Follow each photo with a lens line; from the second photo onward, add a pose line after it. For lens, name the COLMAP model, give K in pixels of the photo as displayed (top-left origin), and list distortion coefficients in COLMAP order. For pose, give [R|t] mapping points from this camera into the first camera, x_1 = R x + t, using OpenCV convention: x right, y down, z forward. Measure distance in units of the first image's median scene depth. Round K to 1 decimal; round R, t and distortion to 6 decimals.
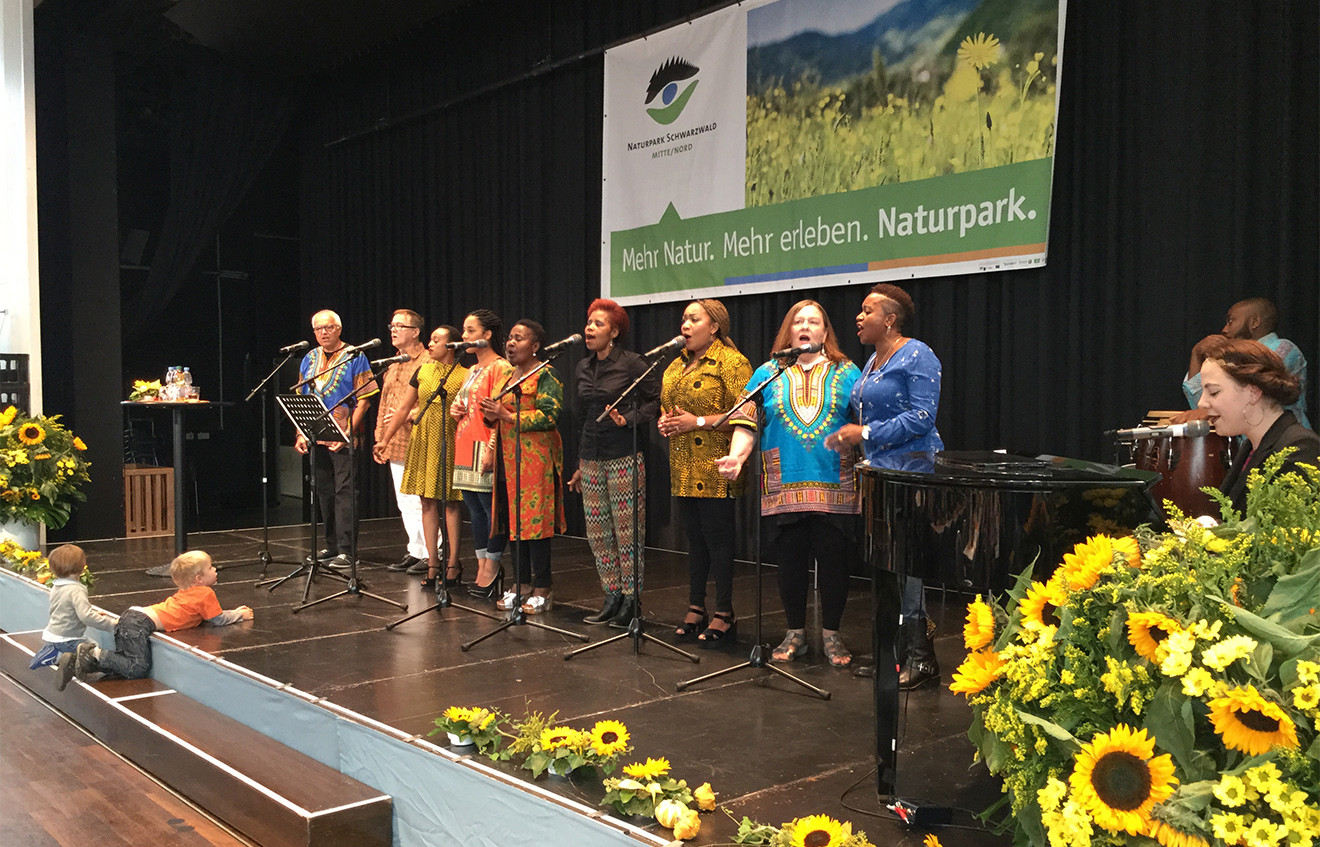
lens RADIAL K [[1261.4, 0, 651.5], [0, 1261.4, 513.9], [0, 0, 1]] dist [0.011007, 0.000000]
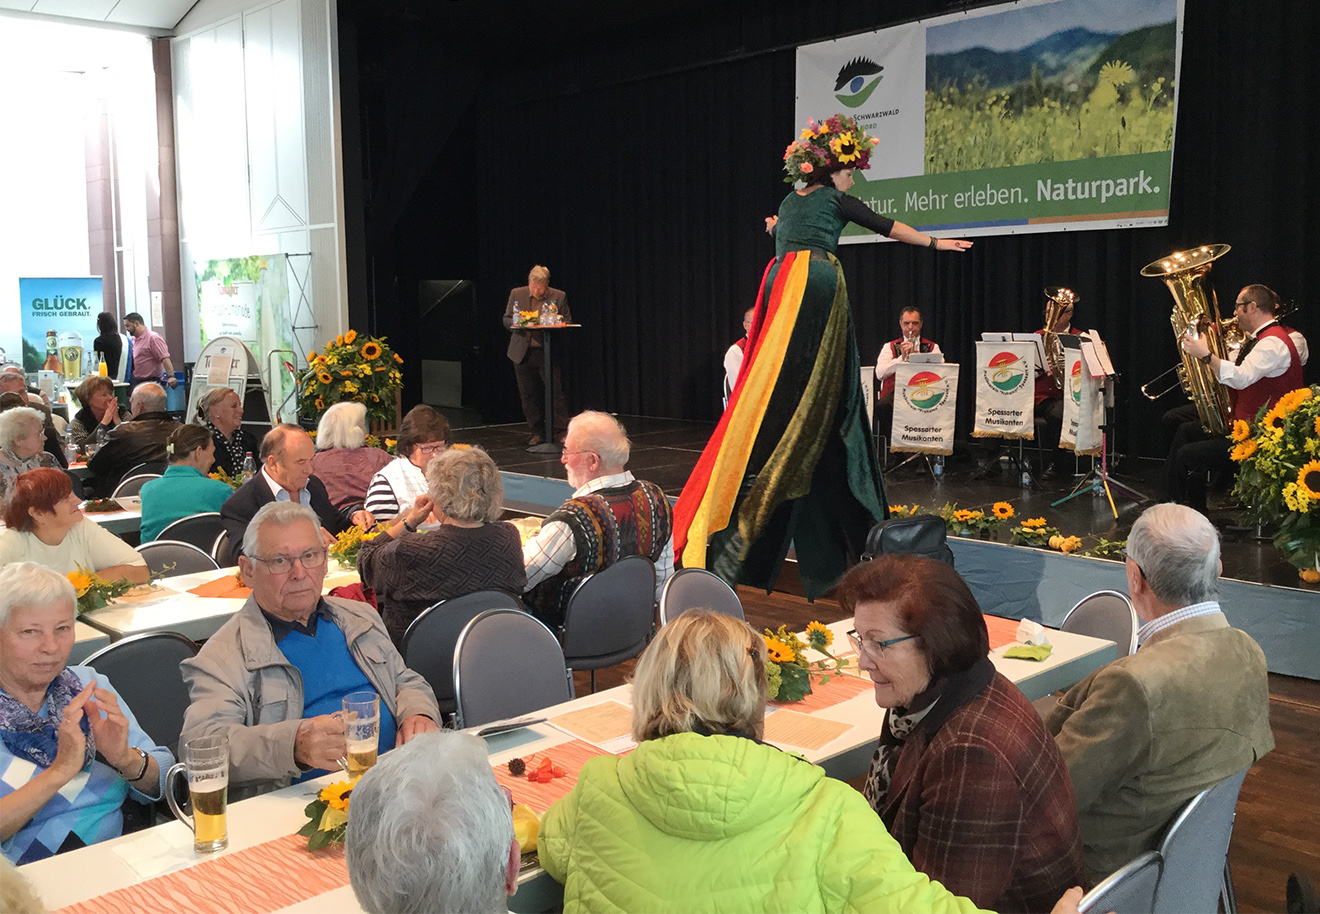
lens RADIAL K [[1336.7, 0, 662.0], [0, 1336.7, 449.1], [0, 0, 1]] dist [0.013706, 0.000000]
pose [[0.999161, -0.017423, 0.037061, -0.303744], [0.016735, 0.999683, 0.018803, 0.020066], [-0.037376, -0.018167, 0.999136, -0.478782]]
